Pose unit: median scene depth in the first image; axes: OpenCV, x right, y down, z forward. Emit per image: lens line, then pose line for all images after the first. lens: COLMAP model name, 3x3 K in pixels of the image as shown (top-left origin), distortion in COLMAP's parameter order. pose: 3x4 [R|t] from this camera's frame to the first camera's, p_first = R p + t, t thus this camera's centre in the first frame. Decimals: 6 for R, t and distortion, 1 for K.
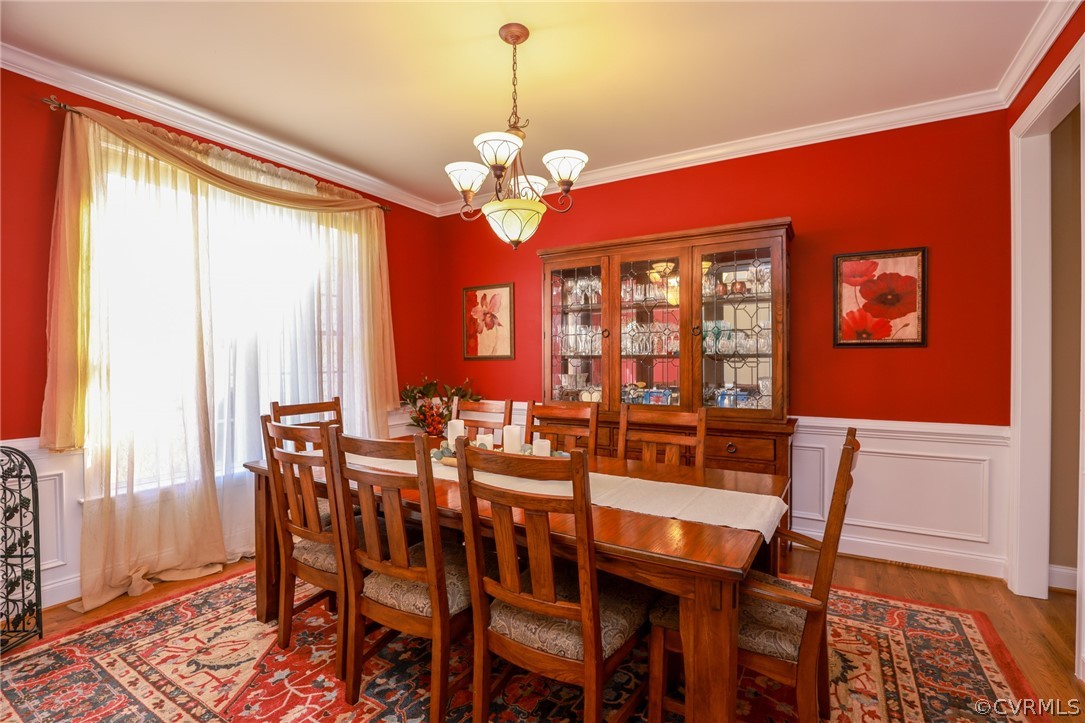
lens RADIAL K [[496.2, 0, 550.5], [0, 496.2, 362.8], [0, 0, 1]] dist [-0.023256, 0.002845]
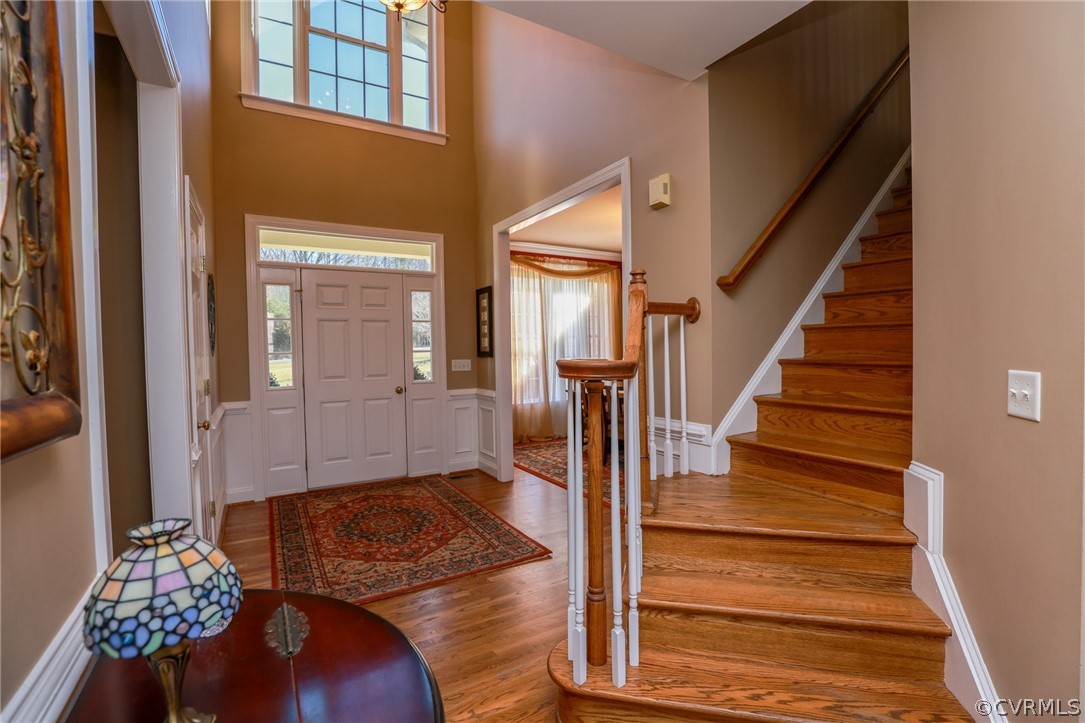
lens RADIAL K [[496.2, 0, 545.0], [0, 496.2, 359.3], [0, 0, 1]] dist [-0.023256, 0.002845]
pose [[0.868473, 0.002071, -0.495733, 0.418348], [0.010214, 0.999704, 0.022069, -0.014537], [0.495632, -0.024229, 0.868195, -0.938942]]
